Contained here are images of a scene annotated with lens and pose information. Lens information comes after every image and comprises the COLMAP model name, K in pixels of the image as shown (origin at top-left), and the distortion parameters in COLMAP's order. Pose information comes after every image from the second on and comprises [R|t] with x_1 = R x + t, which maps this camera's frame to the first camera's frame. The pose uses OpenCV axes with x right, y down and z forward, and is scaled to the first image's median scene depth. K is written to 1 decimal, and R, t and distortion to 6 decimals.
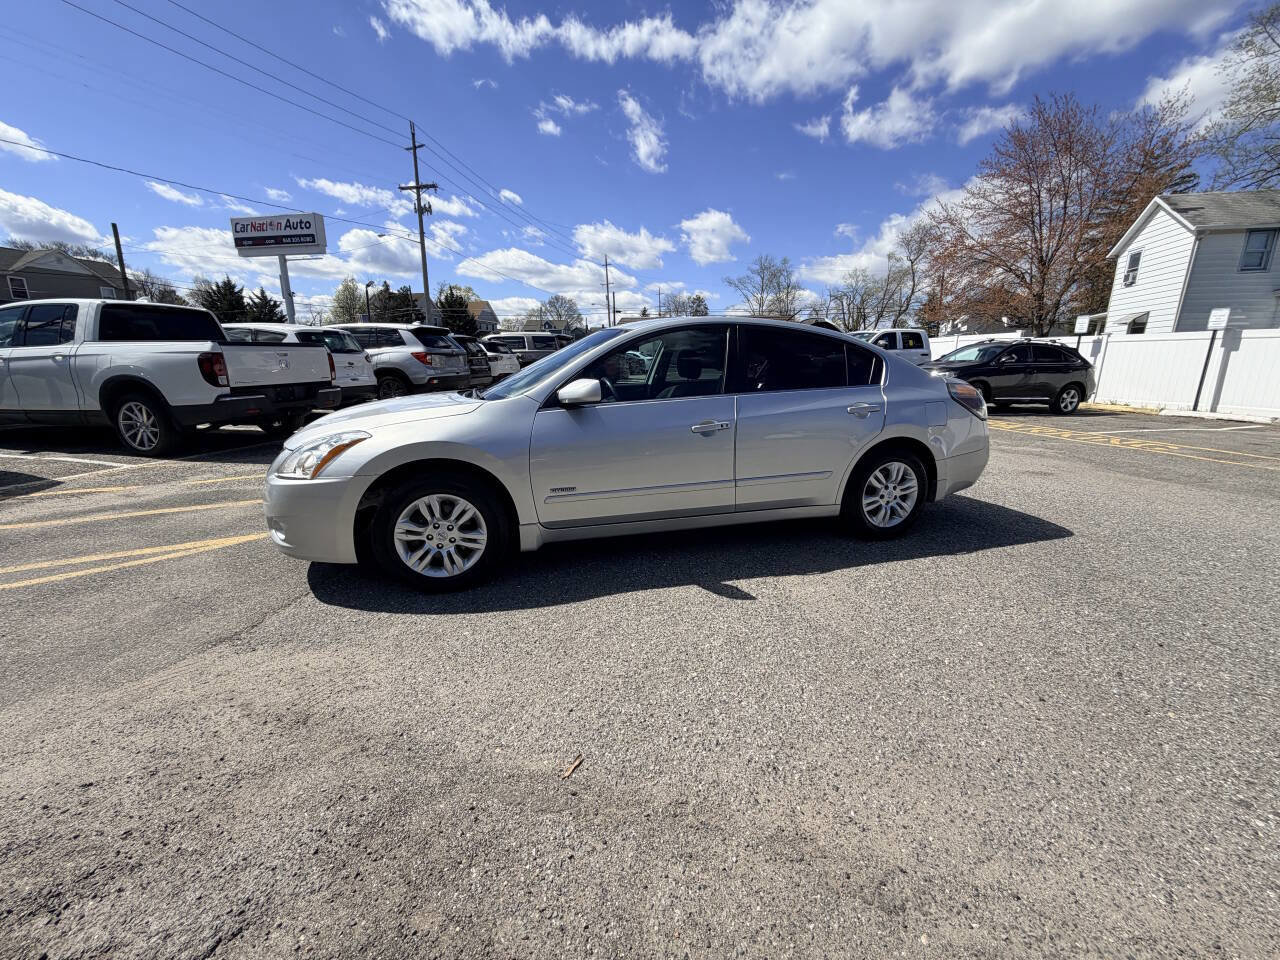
lens RADIAL K [[510.1, 0, 638.7], [0, 510.1, 474.5], [0, 0, 1]] dist [-0.000641, -0.000408]
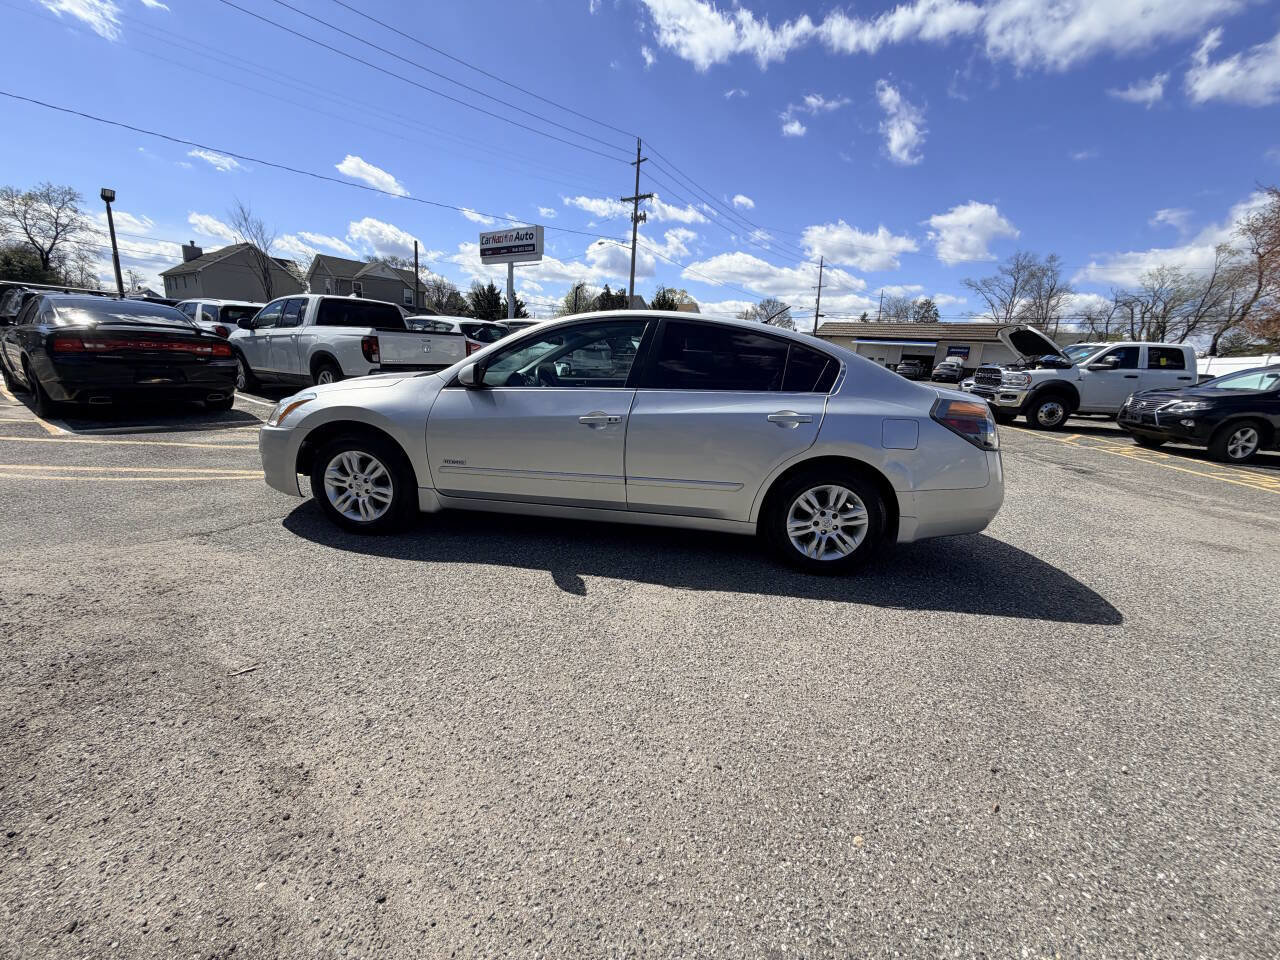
lens RADIAL K [[508.9, 0, 638.7], [0, 508.9, 474.6], [0, 0, 1]] dist [-0.000571, -0.000393]
pose [[0.921638, 0.132367, -0.364778, 0.163460], [-0.134176, 0.990745, 0.020505, -0.004936], [0.364116, 0.030046, 0.930869, 0.030915]]
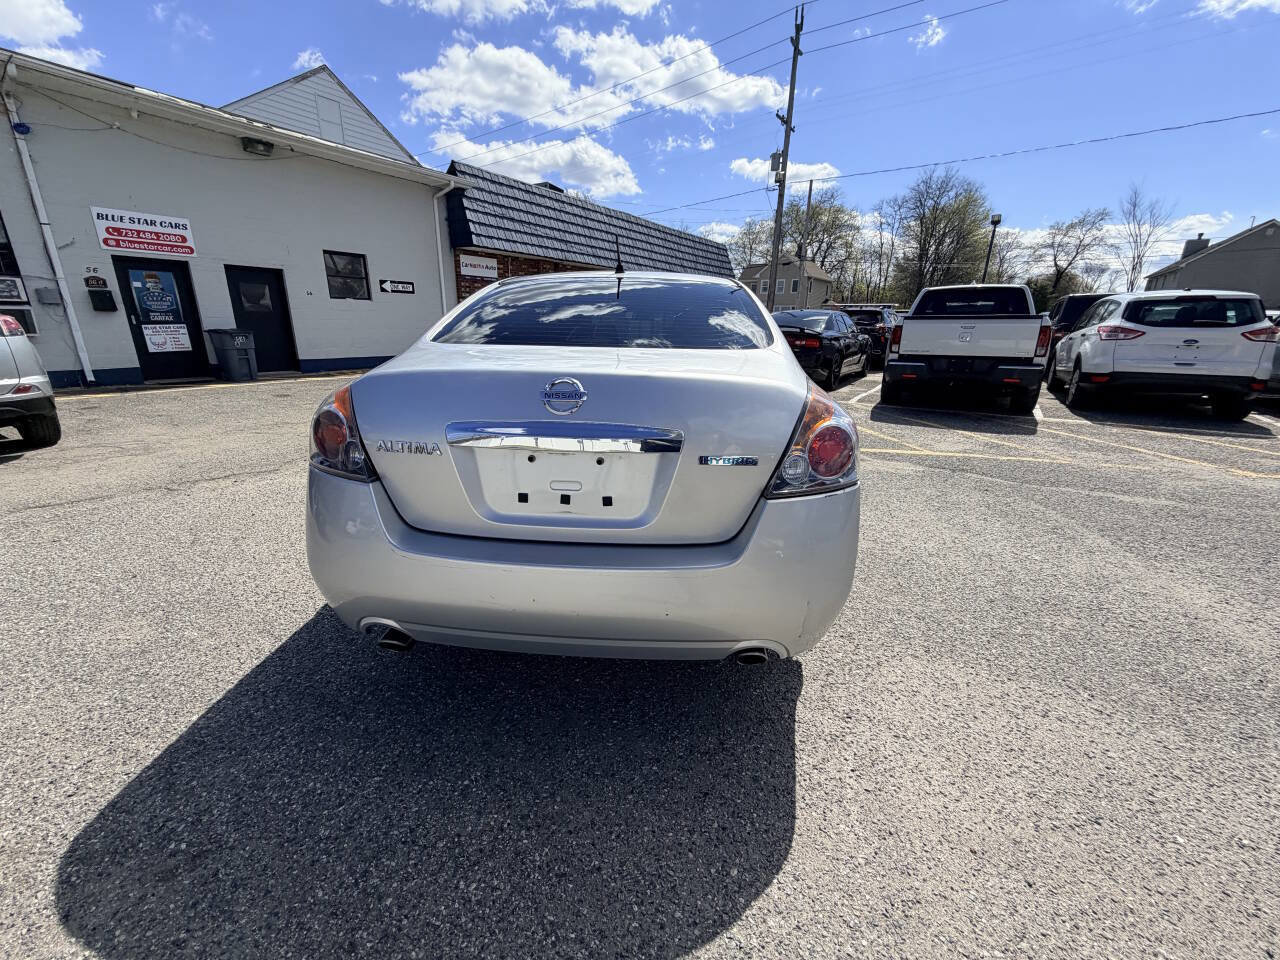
lens RADIAL K [[507.7, 0, 637.0], [0, 507.7, 479.9], [0, 0, 1]] dist [-0.001053, 0.000079]
pose [[-0.359655, 0.260337, -0.896032, 0.332502], [-0.221372, 0.909065, 0.352980, -0.102904], [0.906445, 0.325308, -0.269318, 0.467891]]
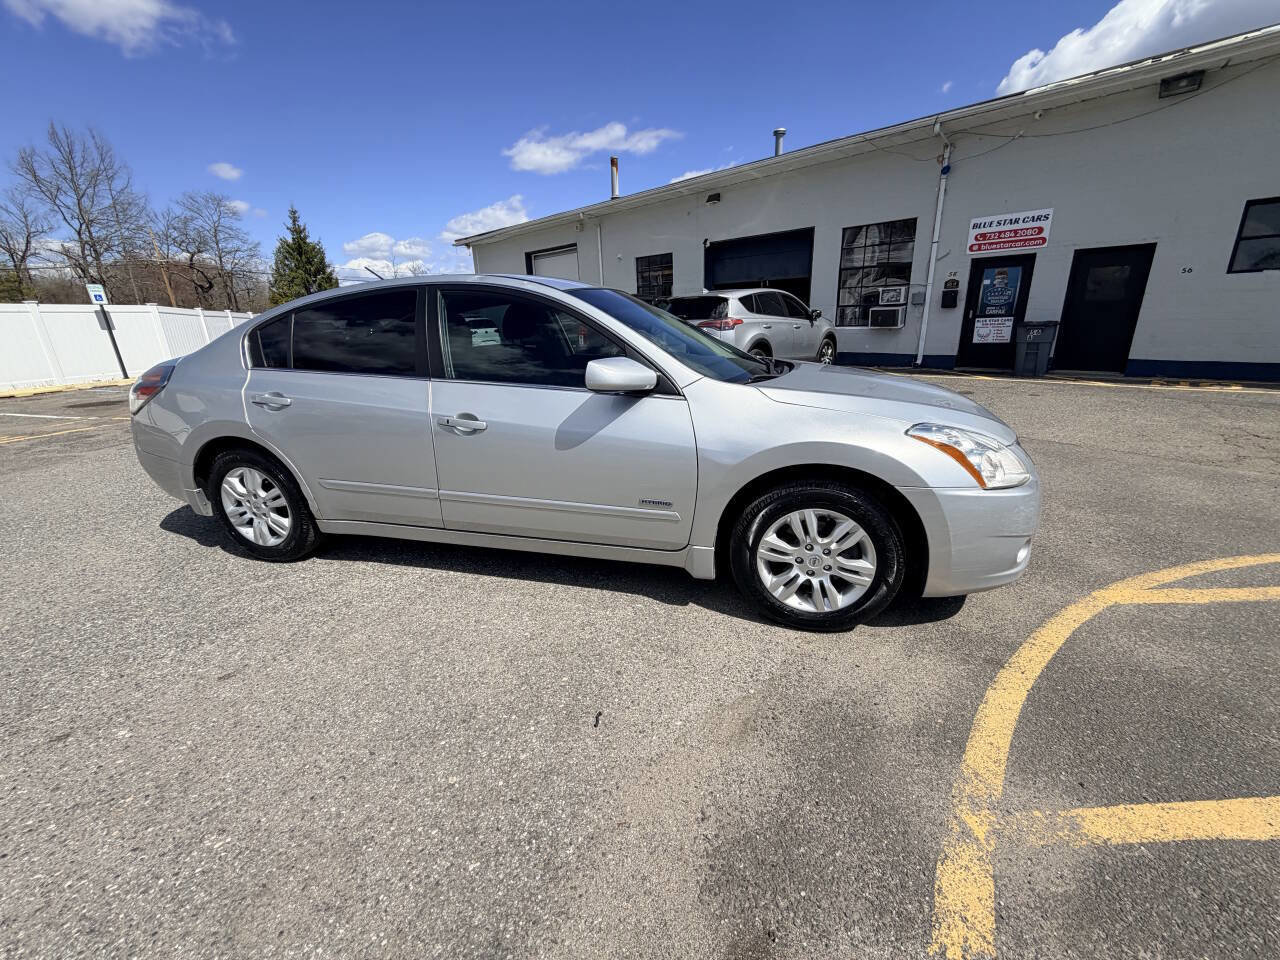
lens RADIAL K [[507.7, 0, 637.0], [0, 507.7, 479.9], [0, 0, 1]] dist [-0.001053, 0.000079]
pose [[-0.849911, -0.145809, 0.506350, -0.165959], [0.134734, 0.868870, 0.476353, -0.132641], [-0.509409, 0.473081, -0.718817, 0.559448]]
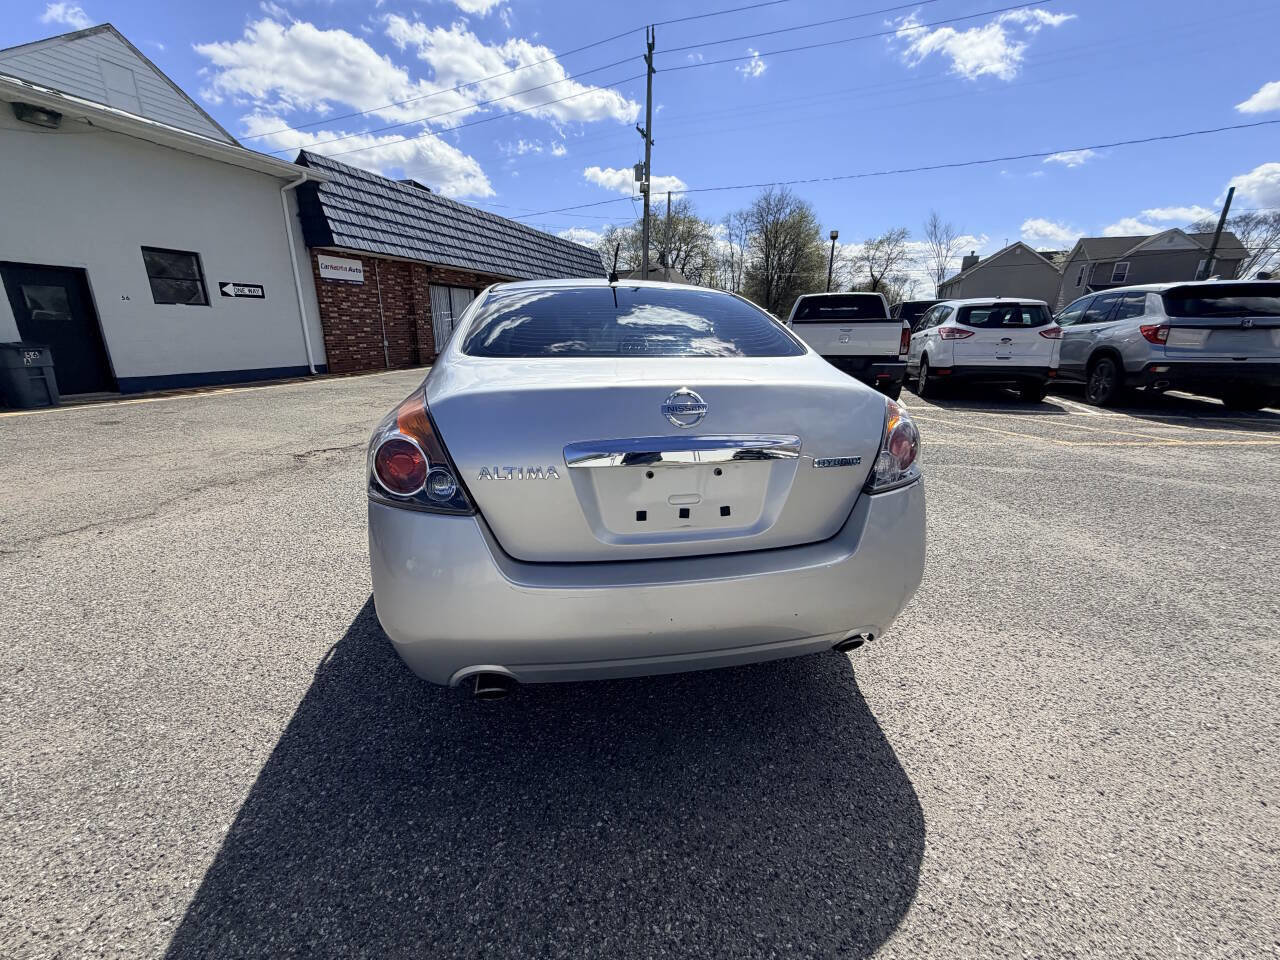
lens RADIAL K [[510.4, 0, 637.5], [0, 510.4, 475.5], [0, 0, 1]] dist [-0.001605, 0.000474]
pose [[-0.116460, 0.263538, -0.957593, 0.345889], [-0.221880, 0.932883, 0.283722, -0.091648], [0.968094, 0.245513, -0.050170, 0.413072]]
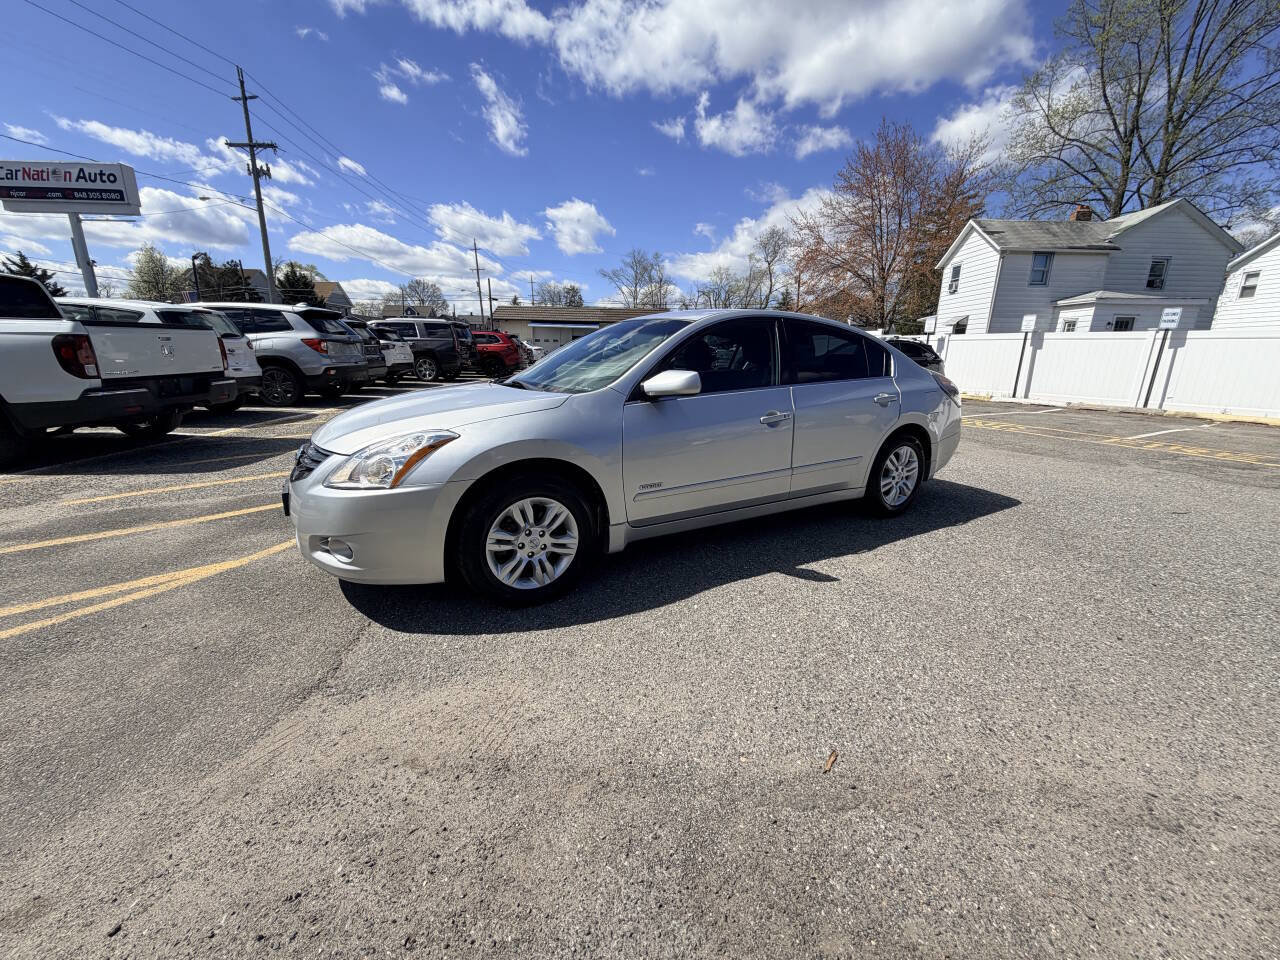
lens RADIAL K [[510.8, 0, 639.4], [0, 510.8, 474.6], [0, 0, 1]] dist [-0.001495, 0.000202]
pose [[0.970169, -0.045139, 0.238190, -0.103762], [0.041279, 0.998923, 0.021173, -0.003229], [-0.238889, -0.010709, 0.970988, 0.018812]]
